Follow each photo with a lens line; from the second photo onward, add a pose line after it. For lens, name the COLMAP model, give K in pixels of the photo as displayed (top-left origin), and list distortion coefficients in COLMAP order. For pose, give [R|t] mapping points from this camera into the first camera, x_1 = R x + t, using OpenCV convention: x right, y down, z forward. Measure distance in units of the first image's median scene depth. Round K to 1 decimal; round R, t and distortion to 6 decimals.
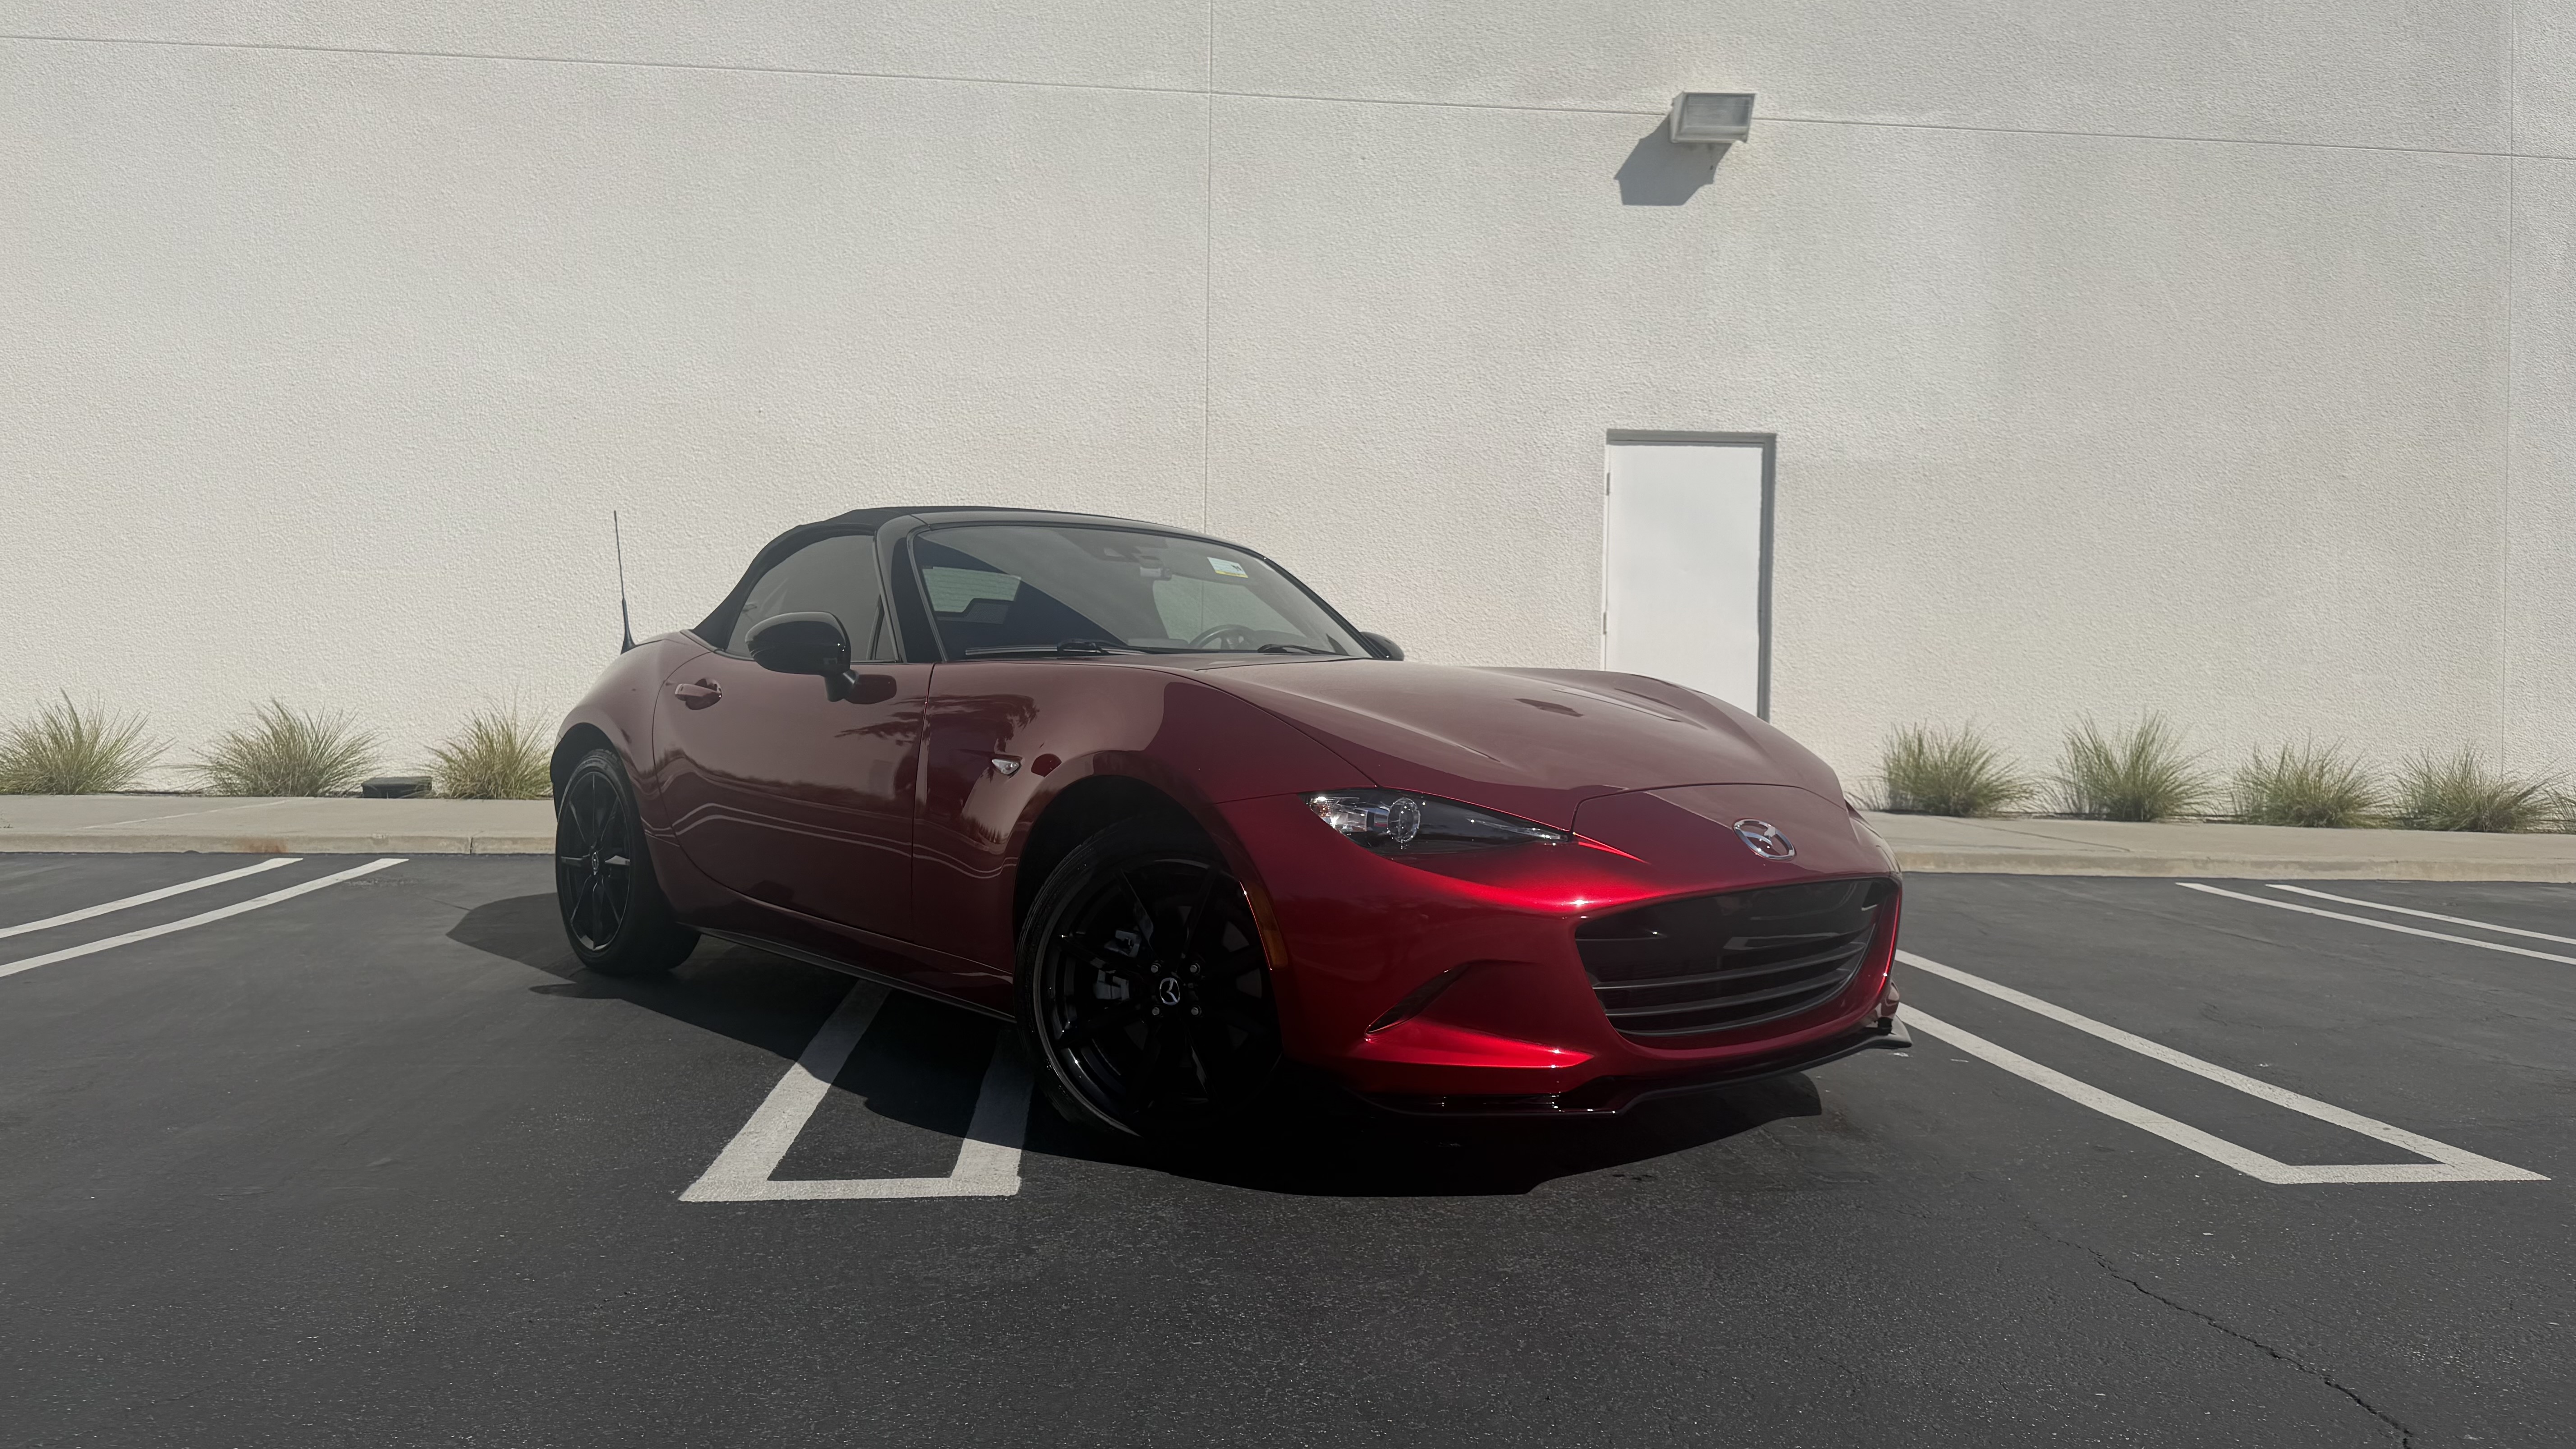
lens RADIAL K [[1787.7, 0, 1278.4], [0, 1787.7, 701.7], [0, 0, 1]] dist [0.036897, -0.057193]
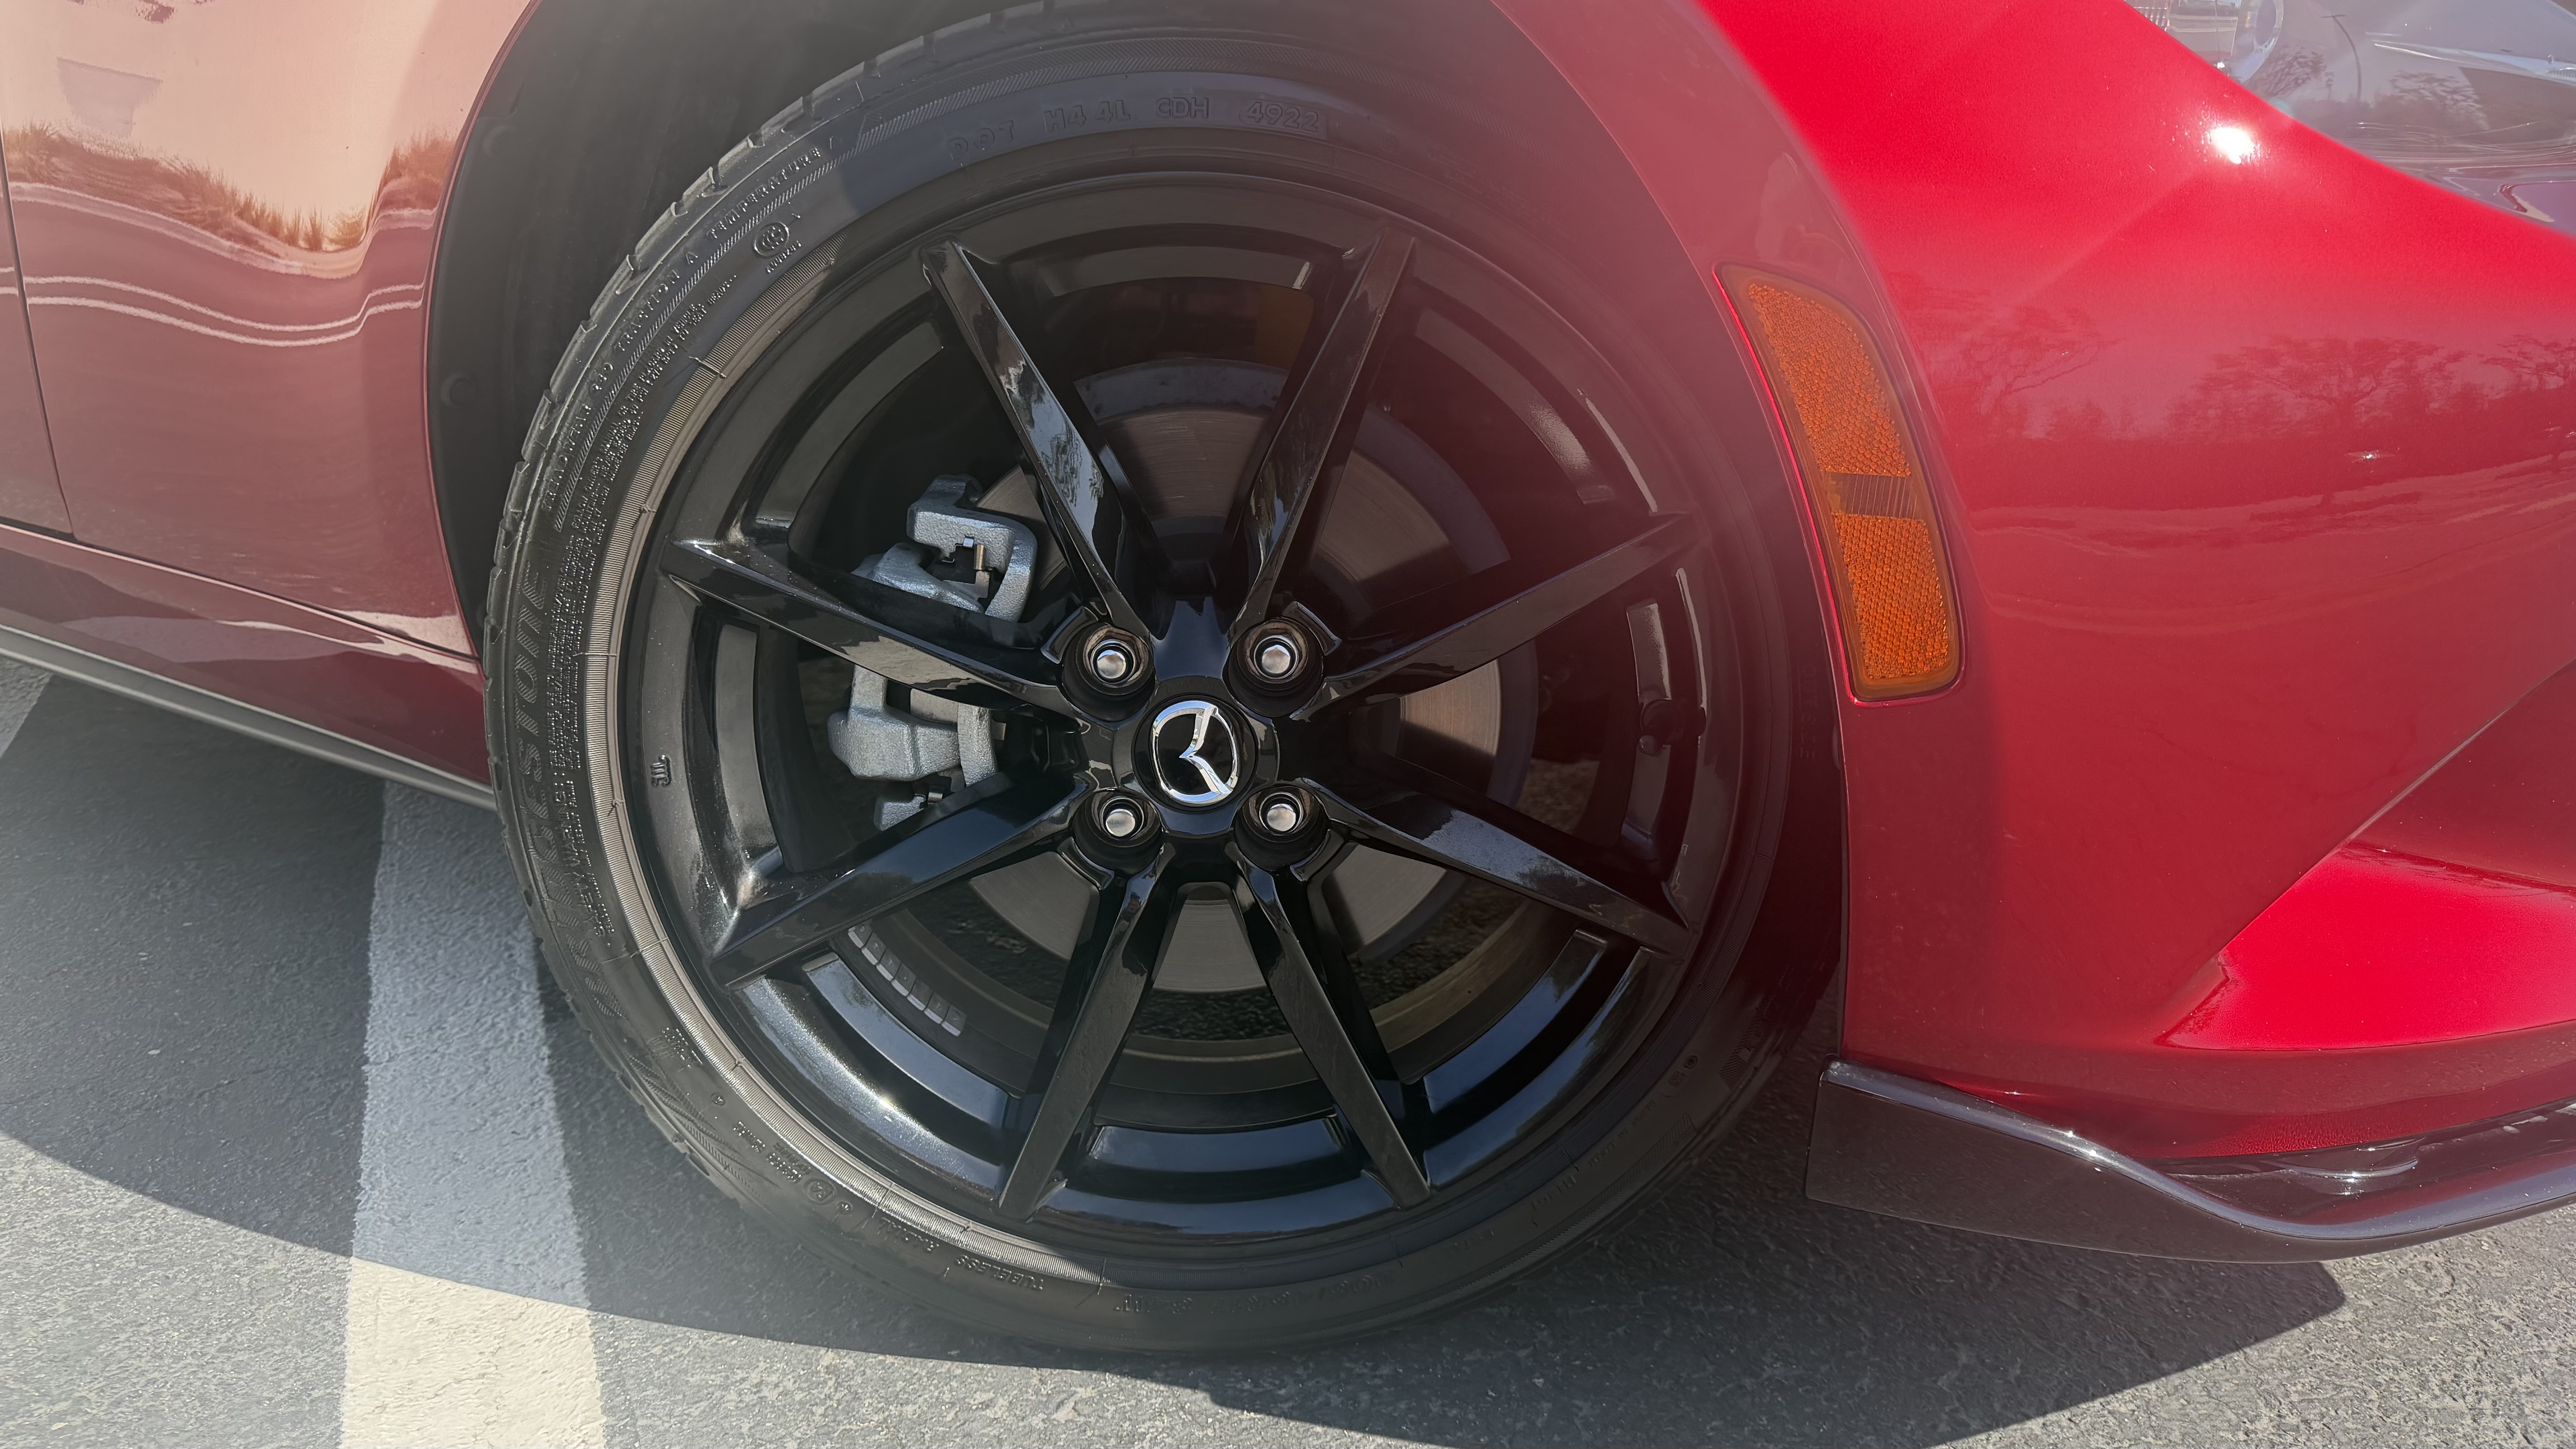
lens RADIAL K [[1787.7, 0, 1292.7], [0, 1787.7, 786.0], [0, 0, 1]] dist [0.036897, -0.057193]
pose [[0.946547, -0.067701, 0.315382, -0.075331], [-0.029691, 0.955290, 0.294177, 0.054699], [-0.321197, -0.287817, 0.902216, 0.456781]]
